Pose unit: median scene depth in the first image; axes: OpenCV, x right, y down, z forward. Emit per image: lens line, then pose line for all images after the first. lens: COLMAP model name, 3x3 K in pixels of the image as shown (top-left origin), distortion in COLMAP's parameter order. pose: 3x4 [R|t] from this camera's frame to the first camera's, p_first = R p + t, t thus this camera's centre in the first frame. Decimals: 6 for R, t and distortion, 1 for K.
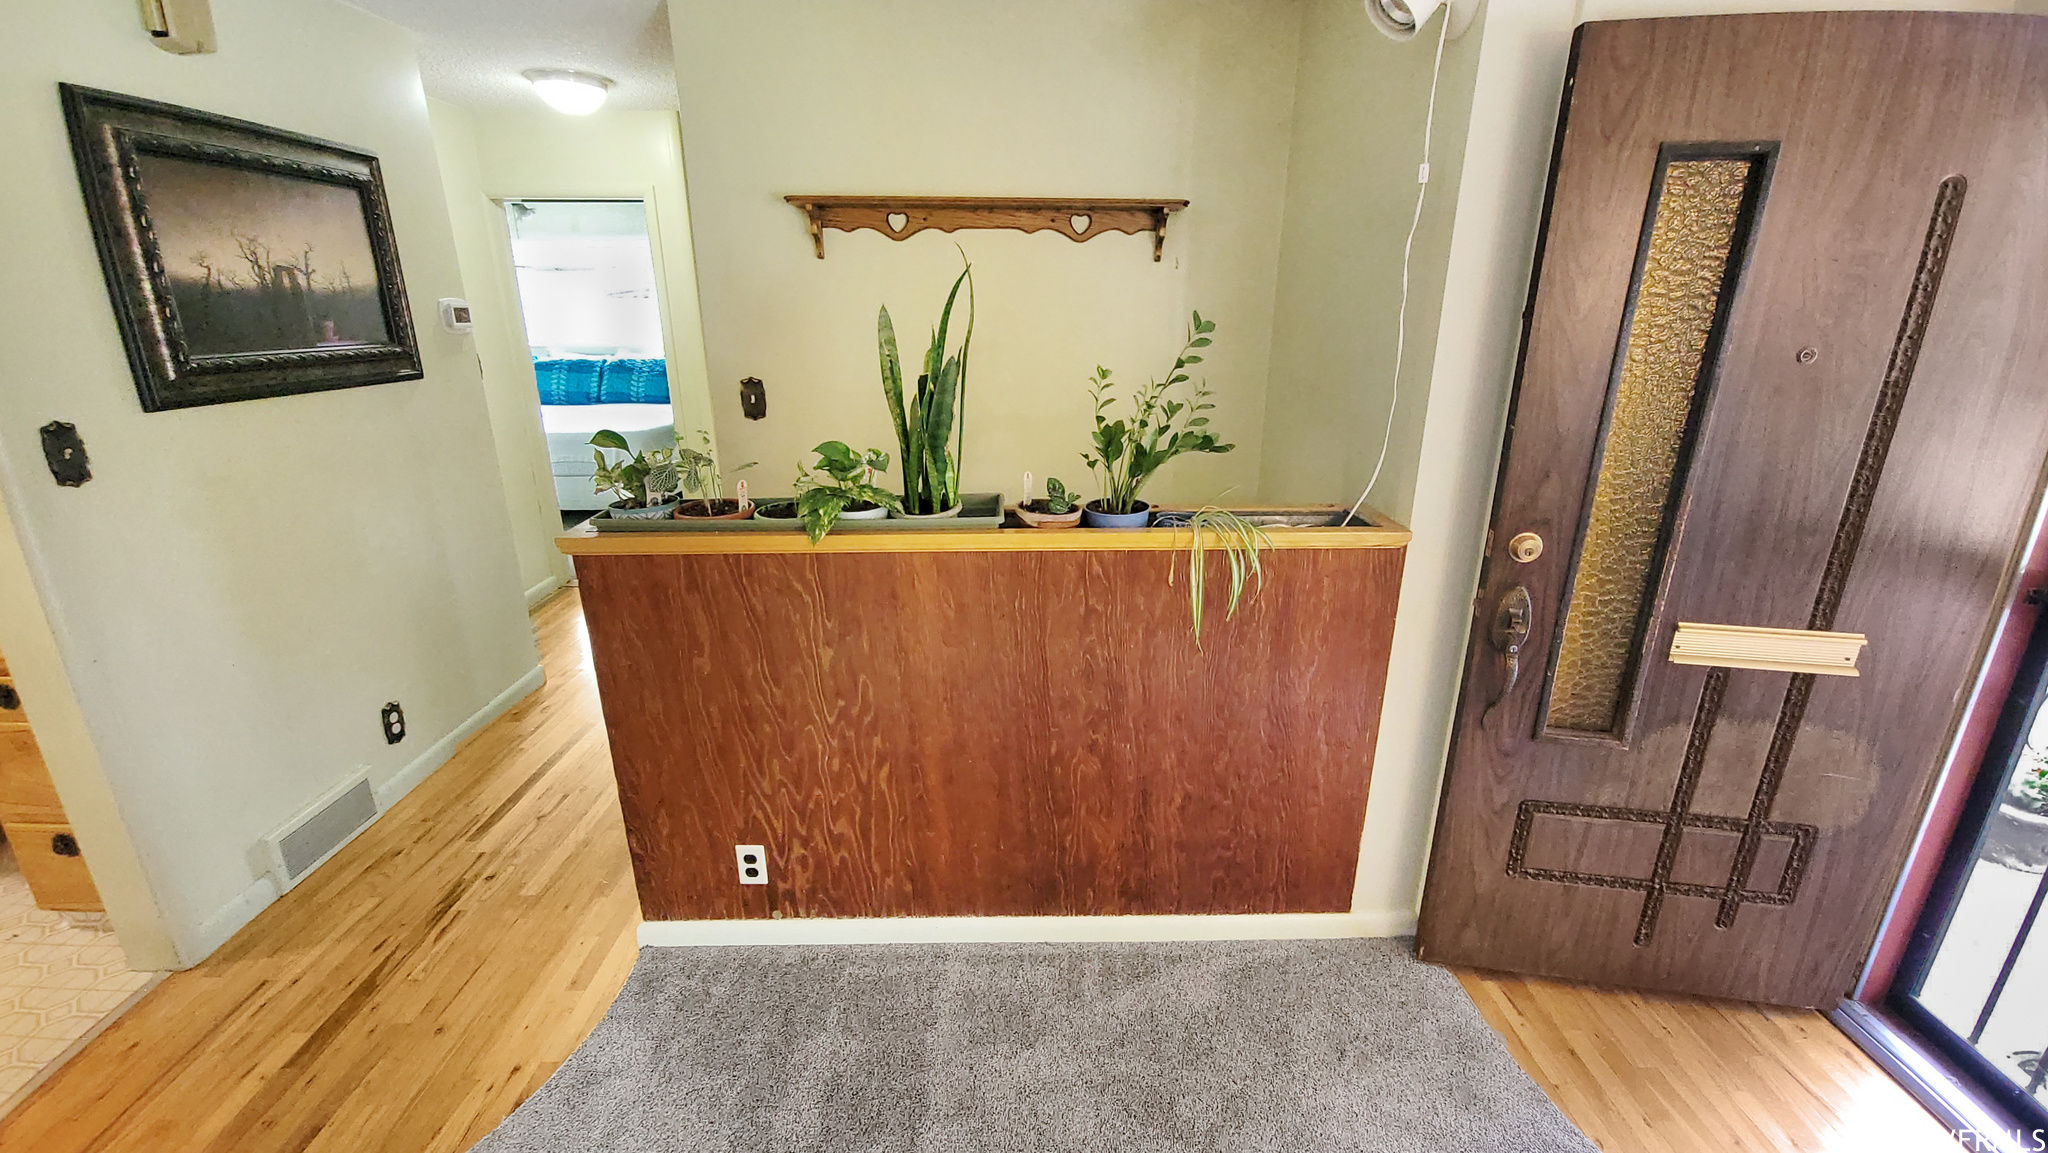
lens RADIAL K [[846.6, 0, 1030.6], [0, 846.6, 586.1], [0, 0, 1]] dist [0.001300, 0.000460]
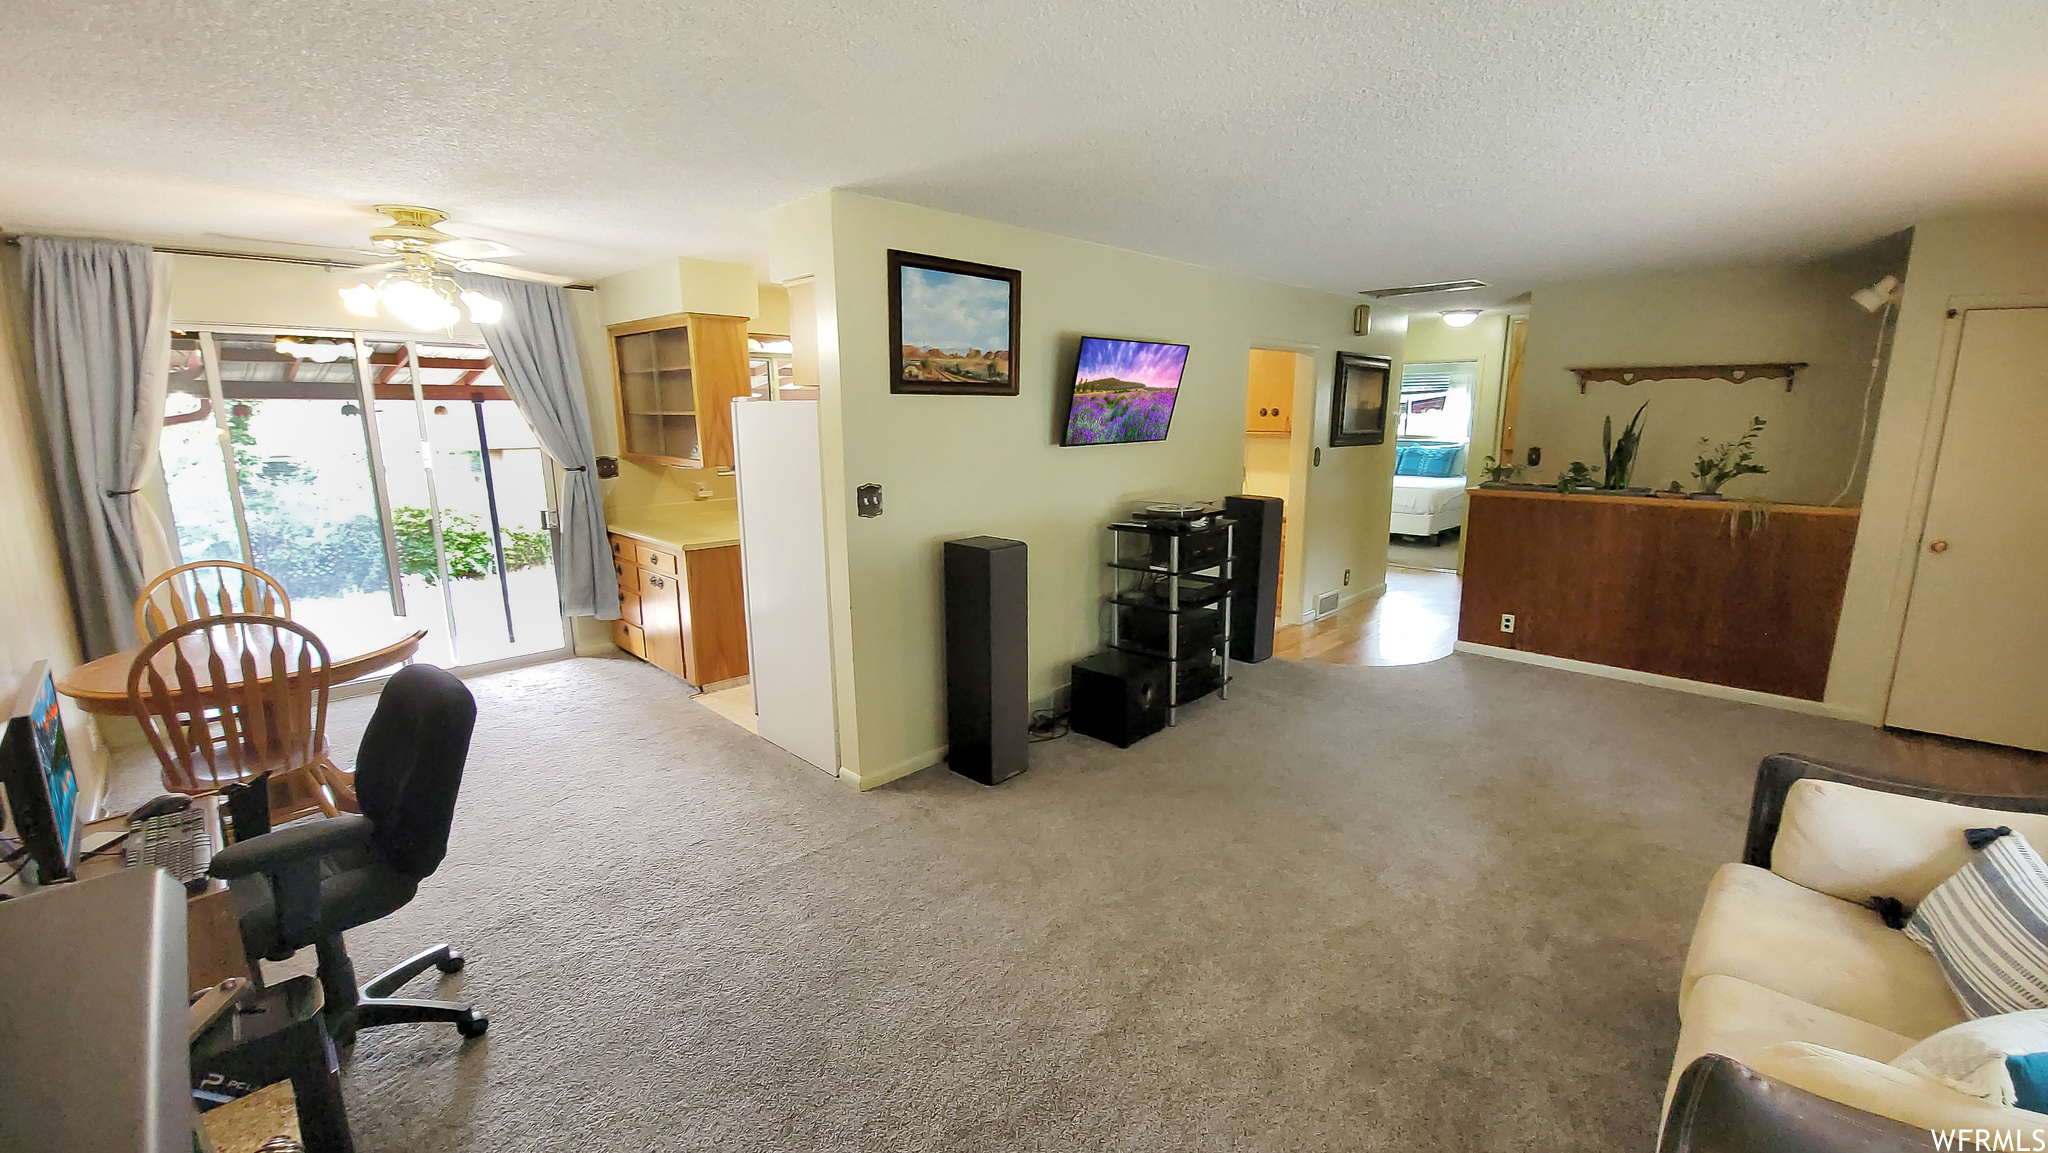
lens RADIAL K [[846.6, 0, 1030.6], [0, 846.6, 586.1], [0, 0, 1]] dist [0.001300, 0.000460]
pose [[0.714699, 0.138370, -0.685609, 0.394484], [-0.219305, 0.975138, -0.031807, 0.625643], [0.664162, 0.173089, 0.727275, -1.899406]]
